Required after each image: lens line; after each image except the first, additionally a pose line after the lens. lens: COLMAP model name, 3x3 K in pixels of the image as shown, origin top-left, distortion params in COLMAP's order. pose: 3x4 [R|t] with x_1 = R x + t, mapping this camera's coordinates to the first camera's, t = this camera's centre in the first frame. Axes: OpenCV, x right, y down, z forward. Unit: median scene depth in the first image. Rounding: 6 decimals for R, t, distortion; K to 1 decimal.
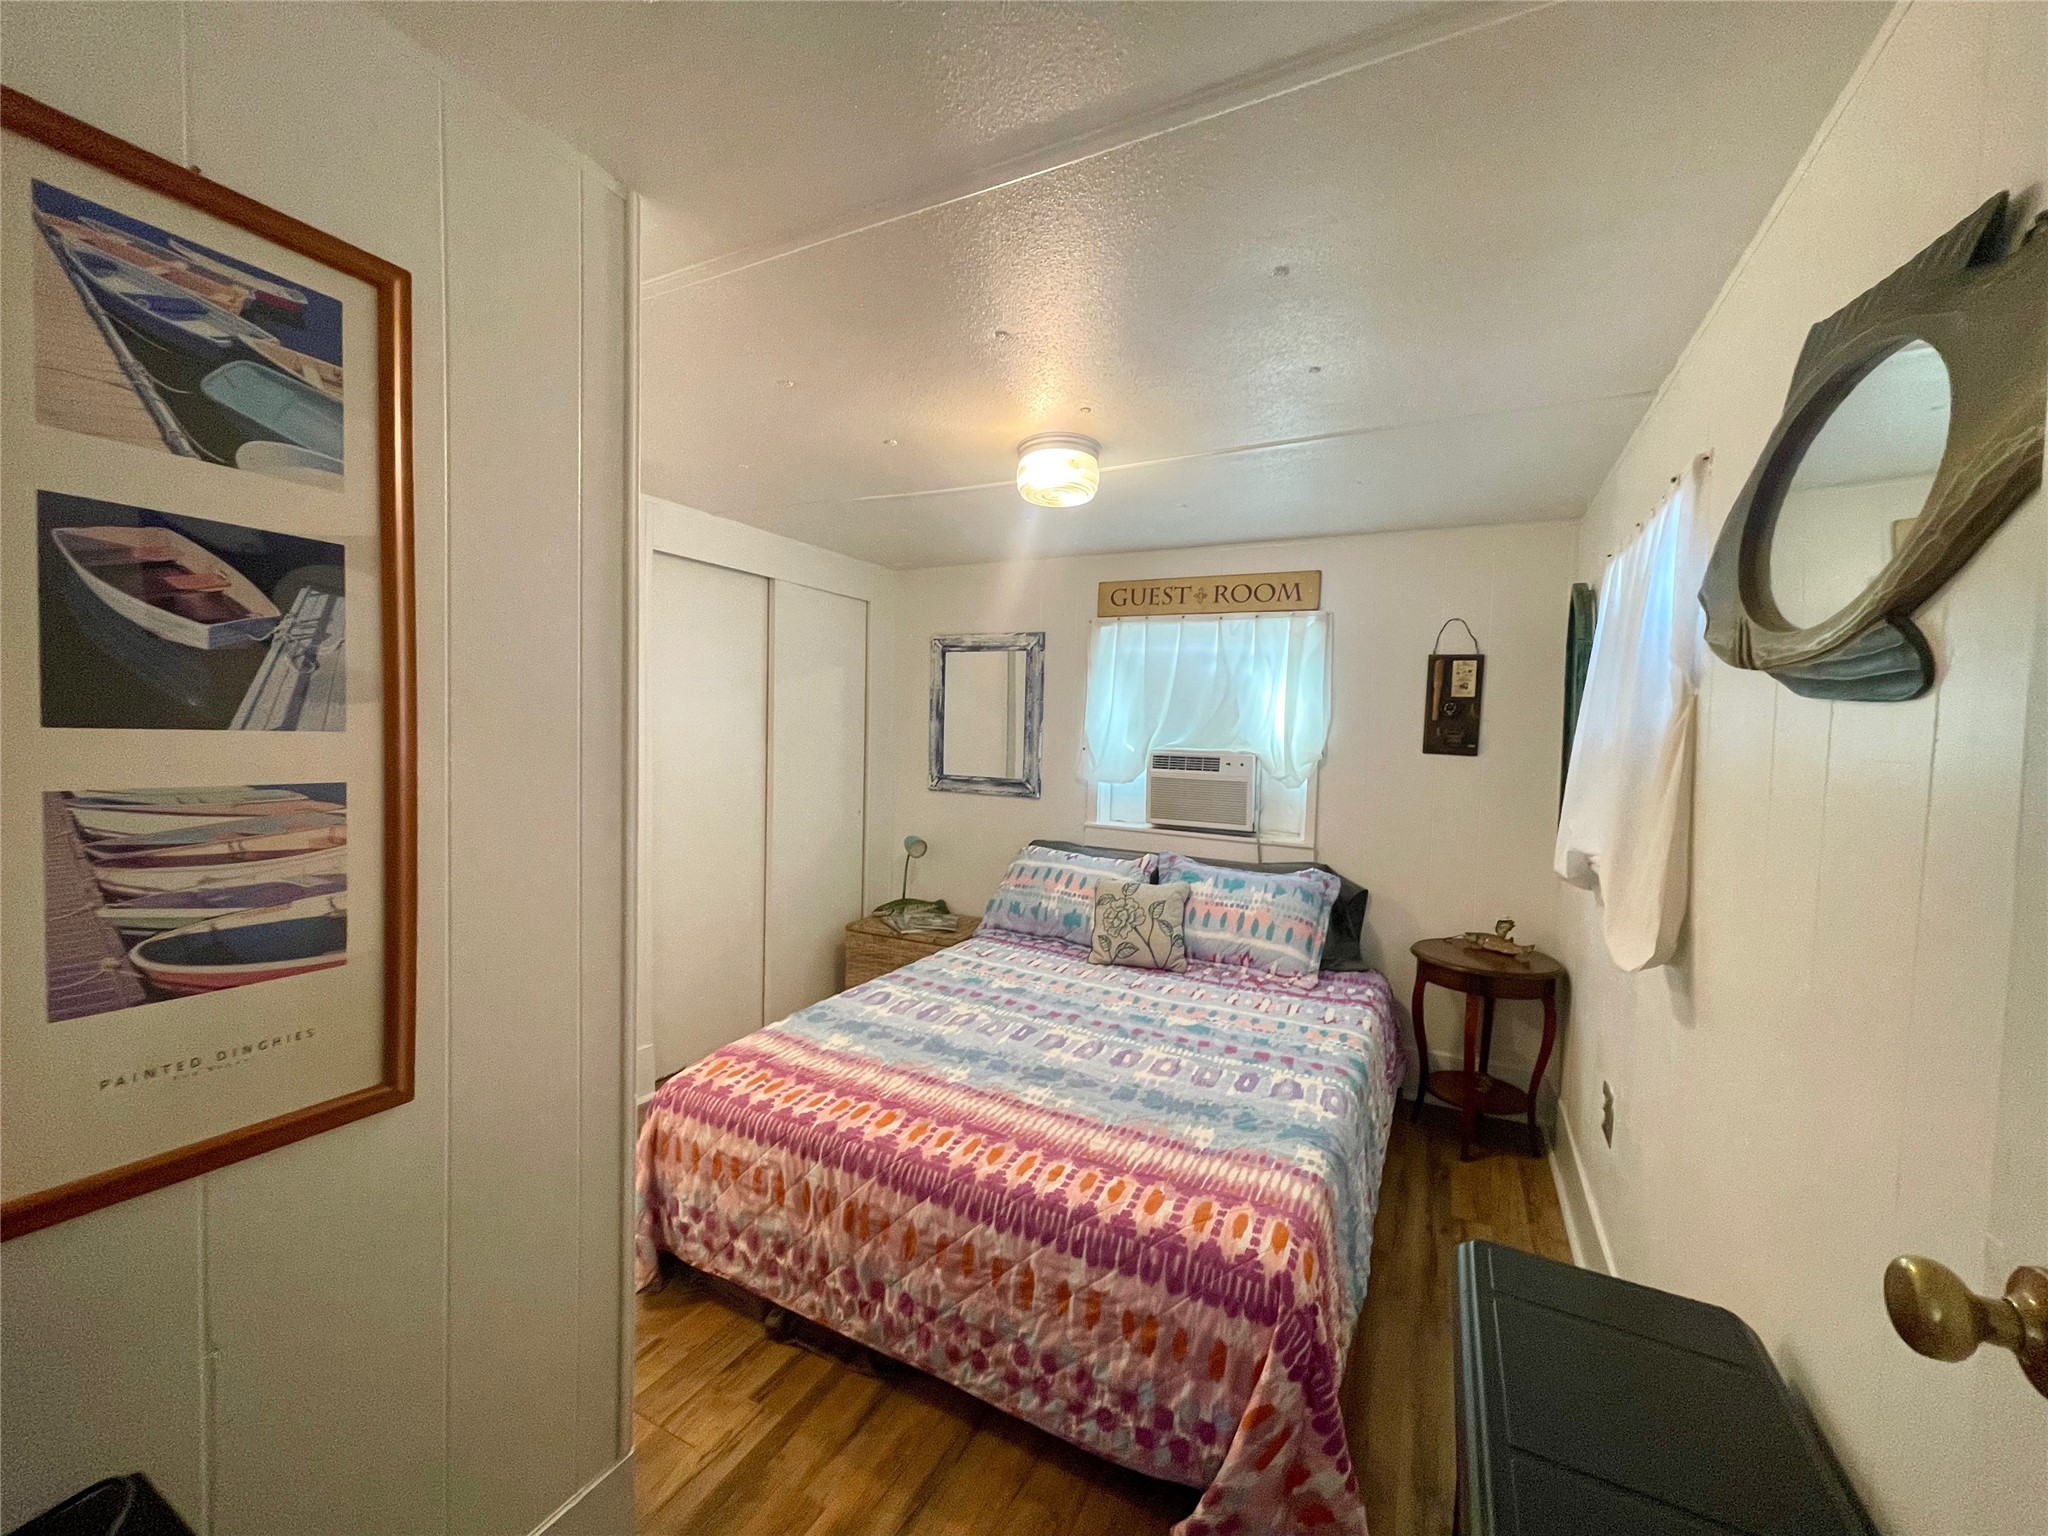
lens RADIAL K [[820.4, 0, 1029.2], [0, 820.4, 782.8], [0, 0, 1]] dist [-0.003751, 0.000950]
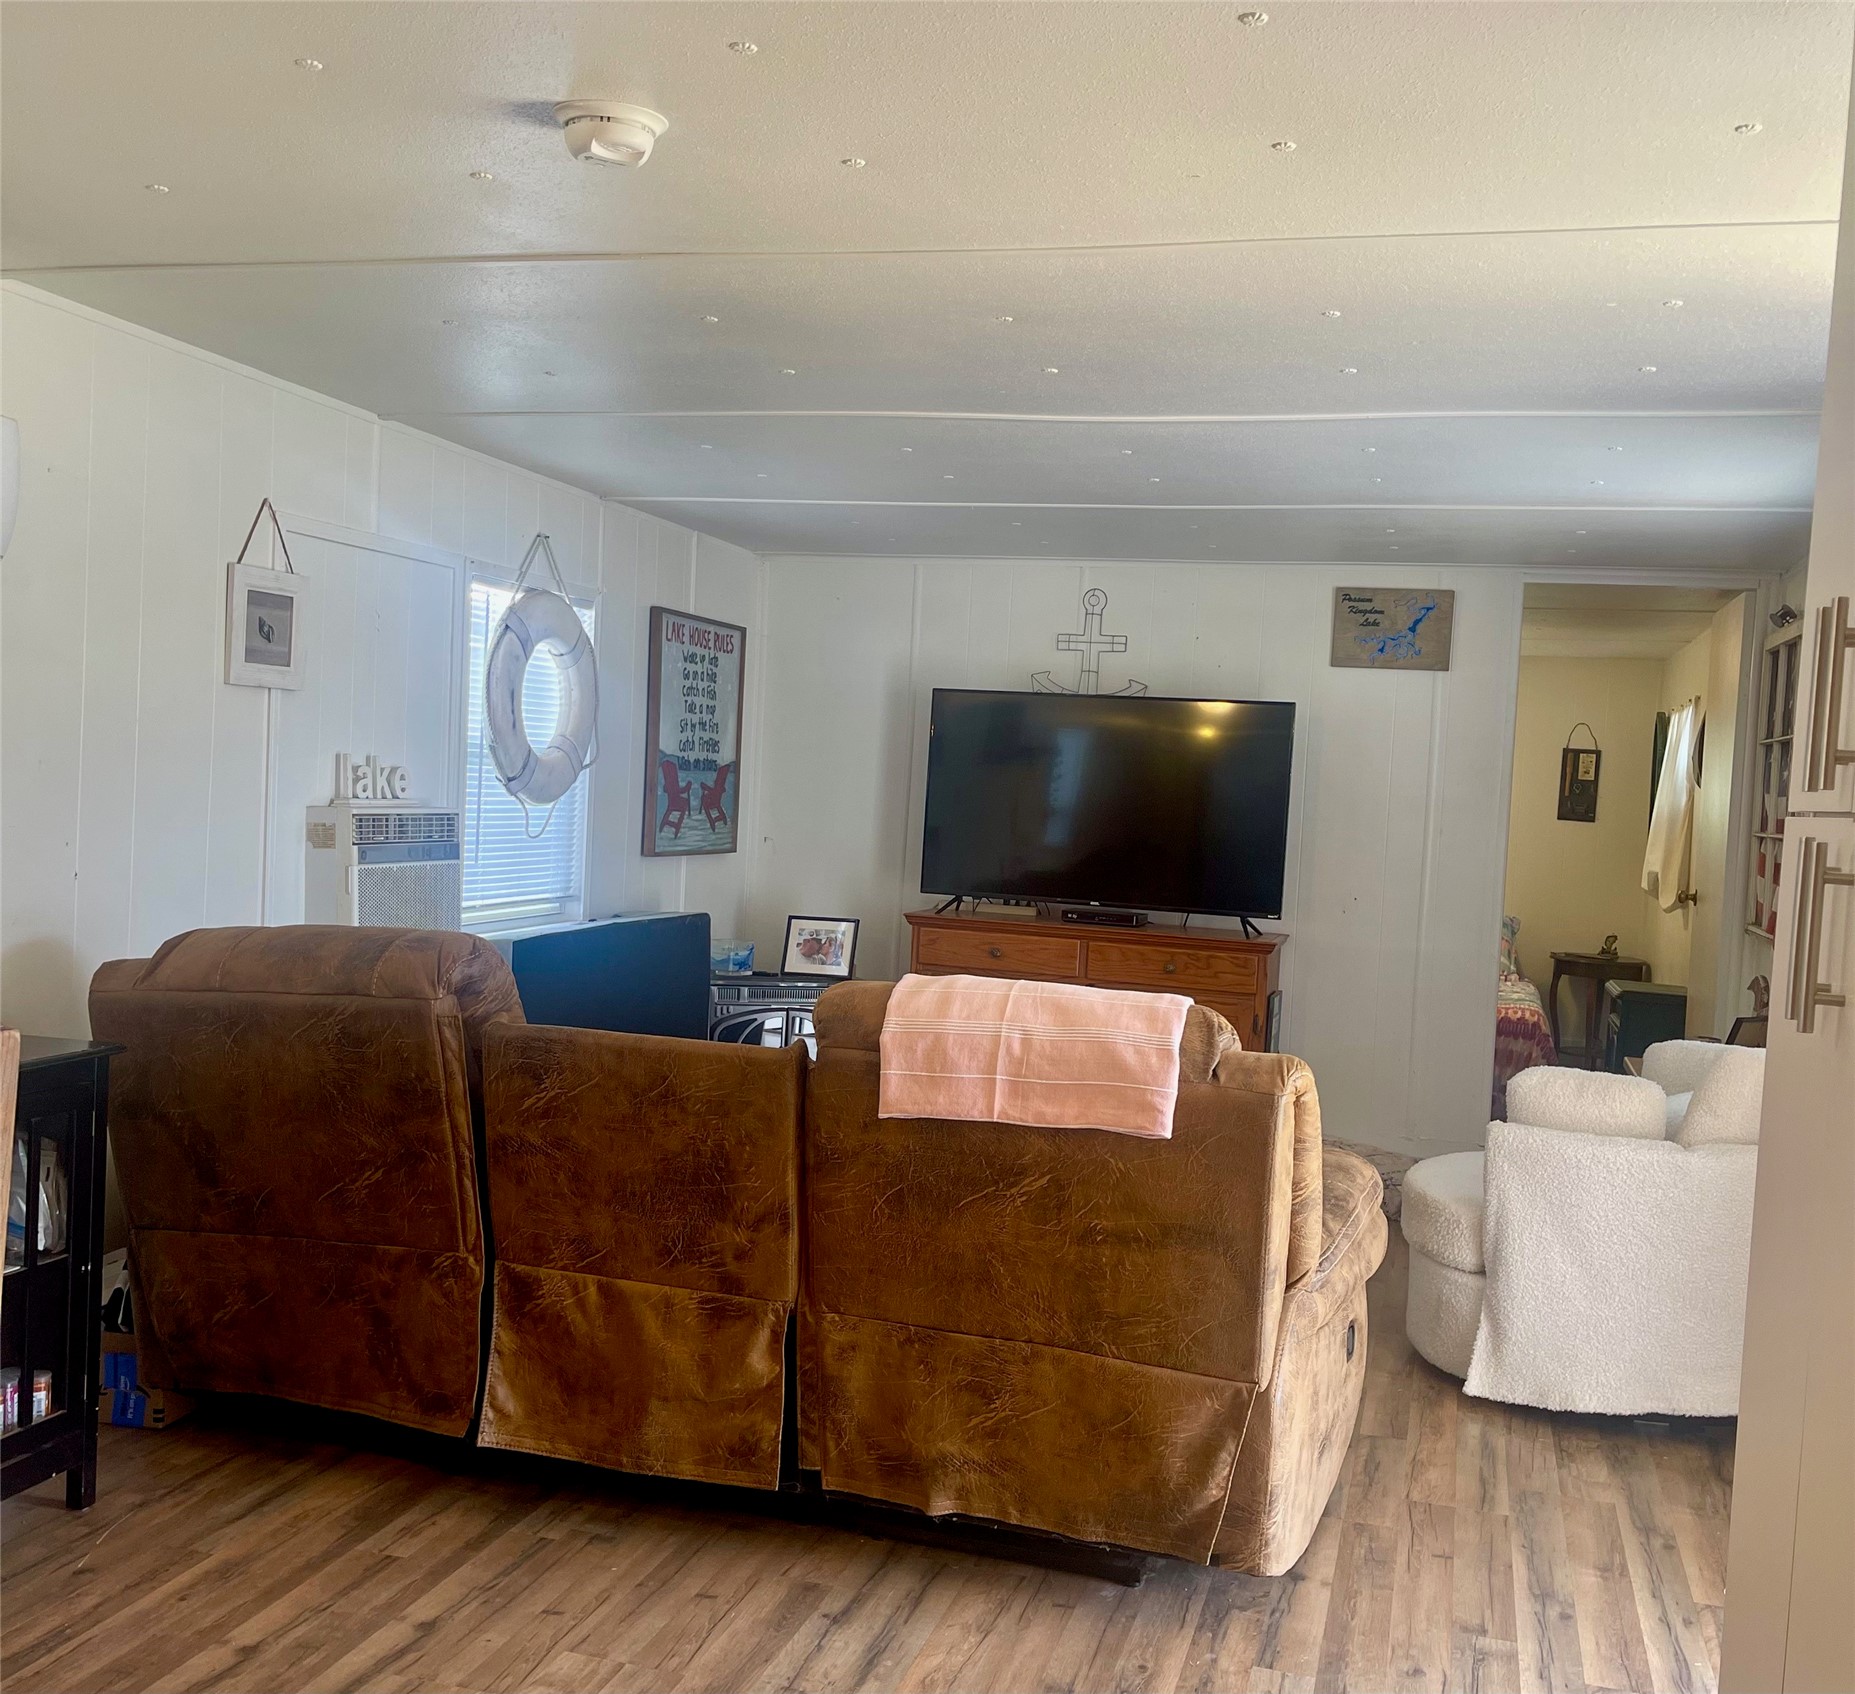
lens RADIAL K [[1901.1, 0, 869.0], [0, 1901.1, 907.8], [0, 0, 1]] dist [0.050278, 0.000000]
pose [[0.985394, 0.010713, 0.169950, -1.438062], [-0.015155, 0.999576, 0.024862, 0.060551], [-0.169612, -0.027075, 0.985139, -2.360818]]
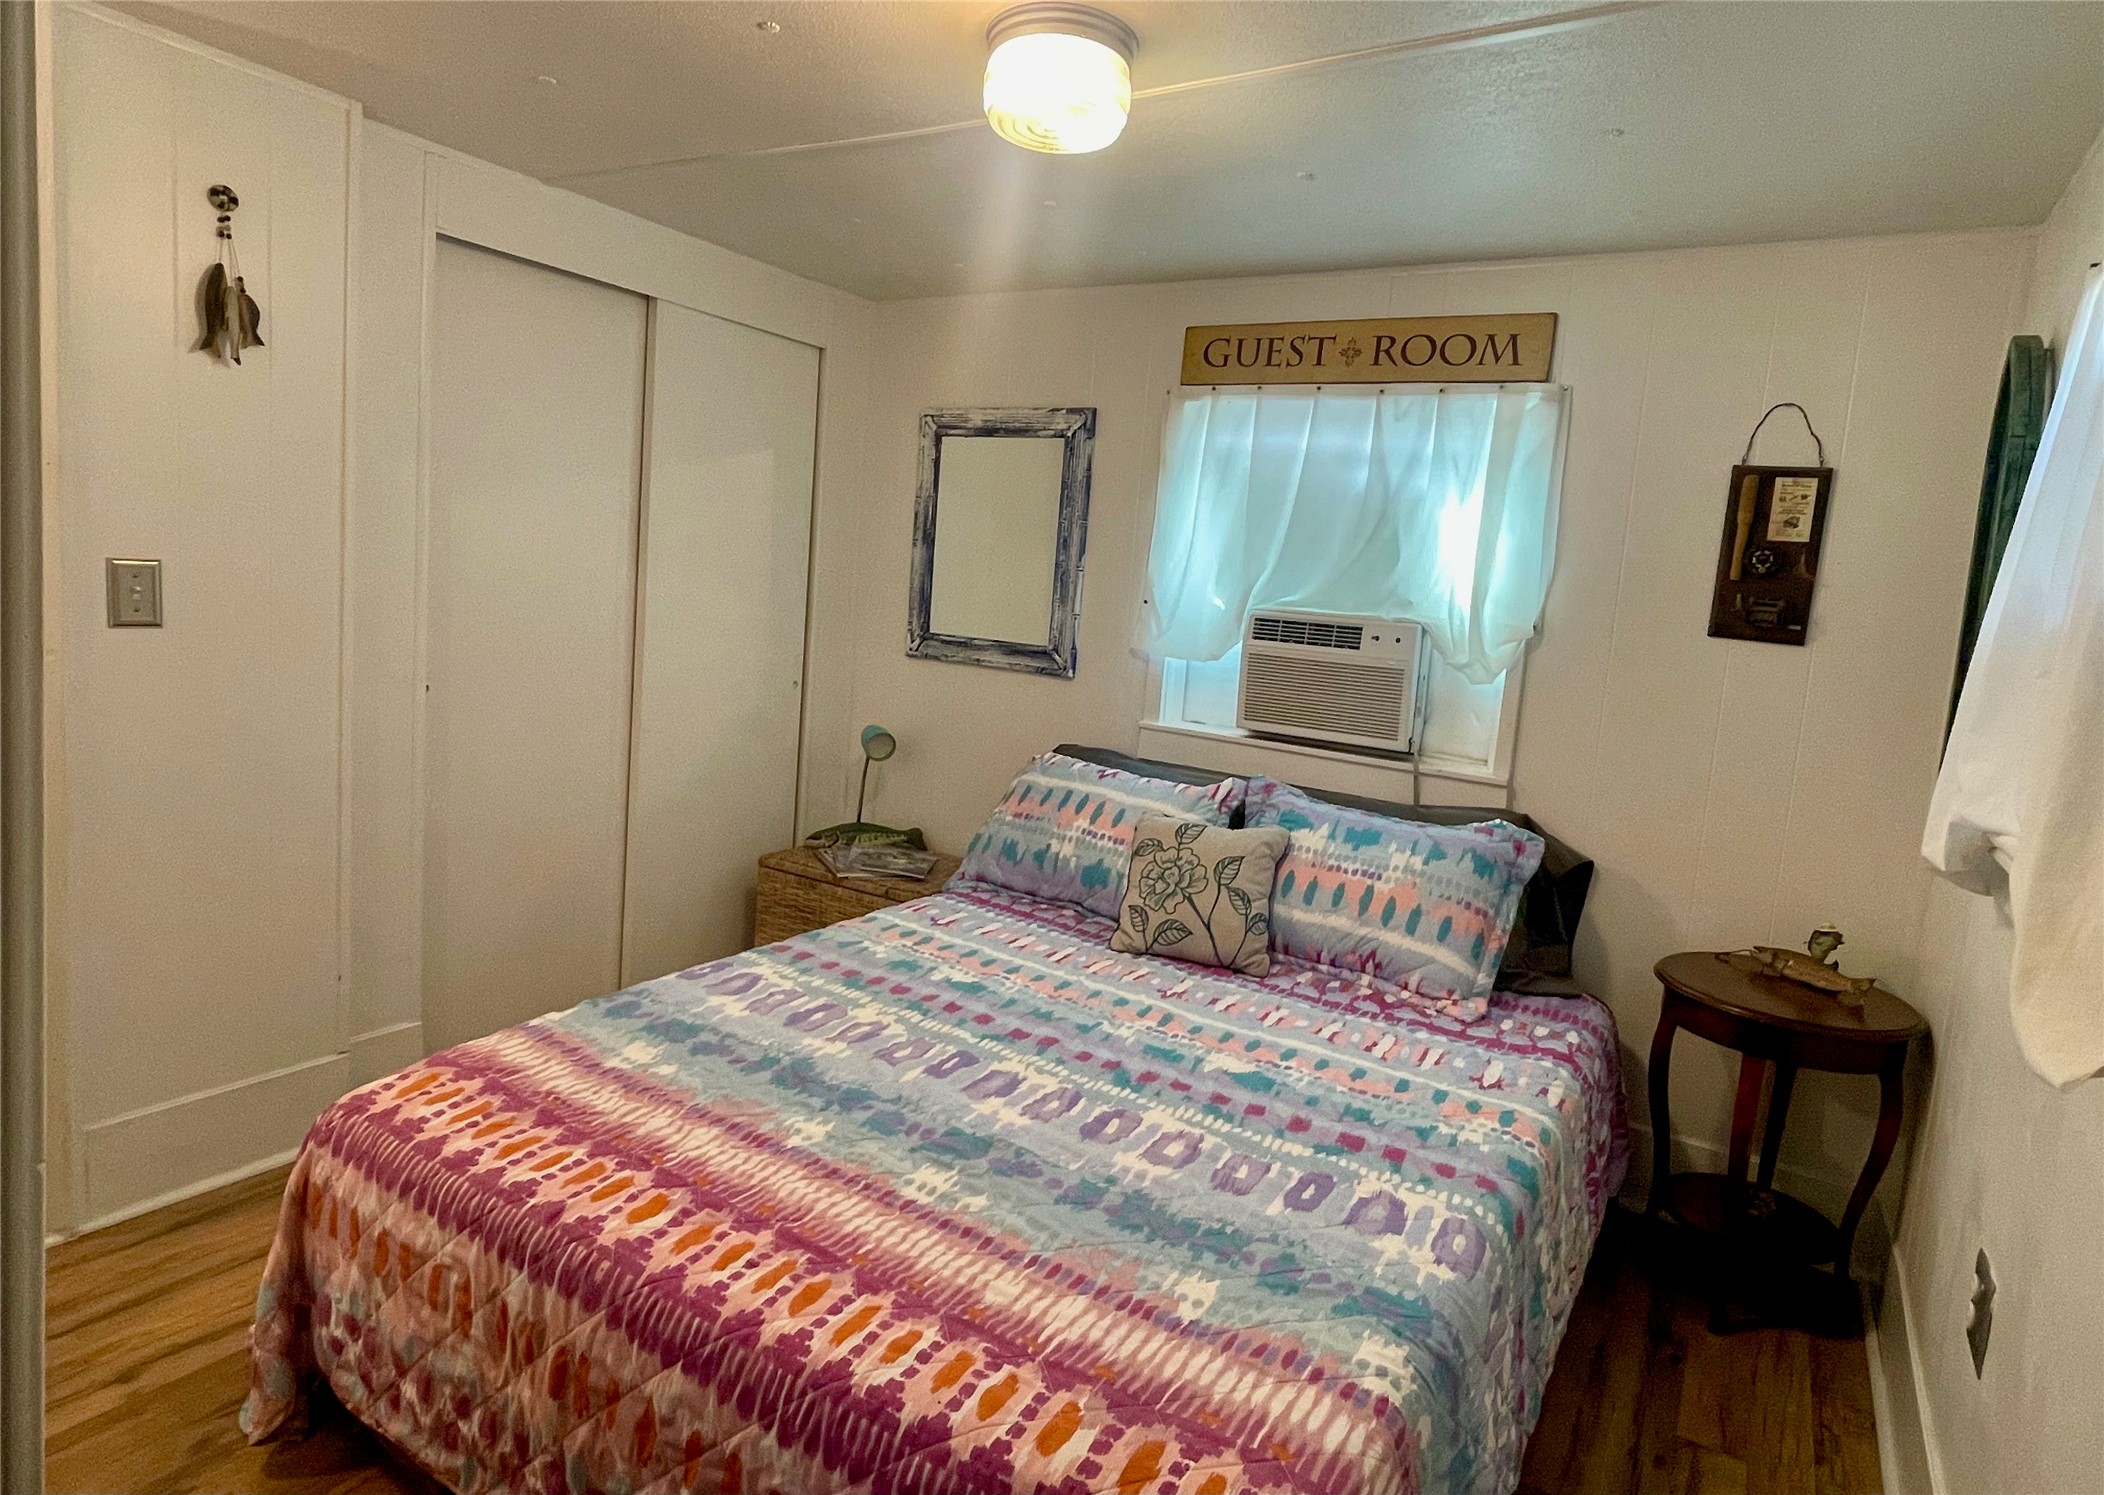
lens RADIAL K [[1204.1, 0, 1040.3], [0, 1204.1, 727.9], [0, 0, 1]] dist [-0.010768, 0.009674]
pose [[0.995377, 0.061928, -0.073419, 0.089330], [-0.057802, 0.996696, 0.057064, 0.009052], [0.076710, -0.052556, 0.995667, 0.132580]]
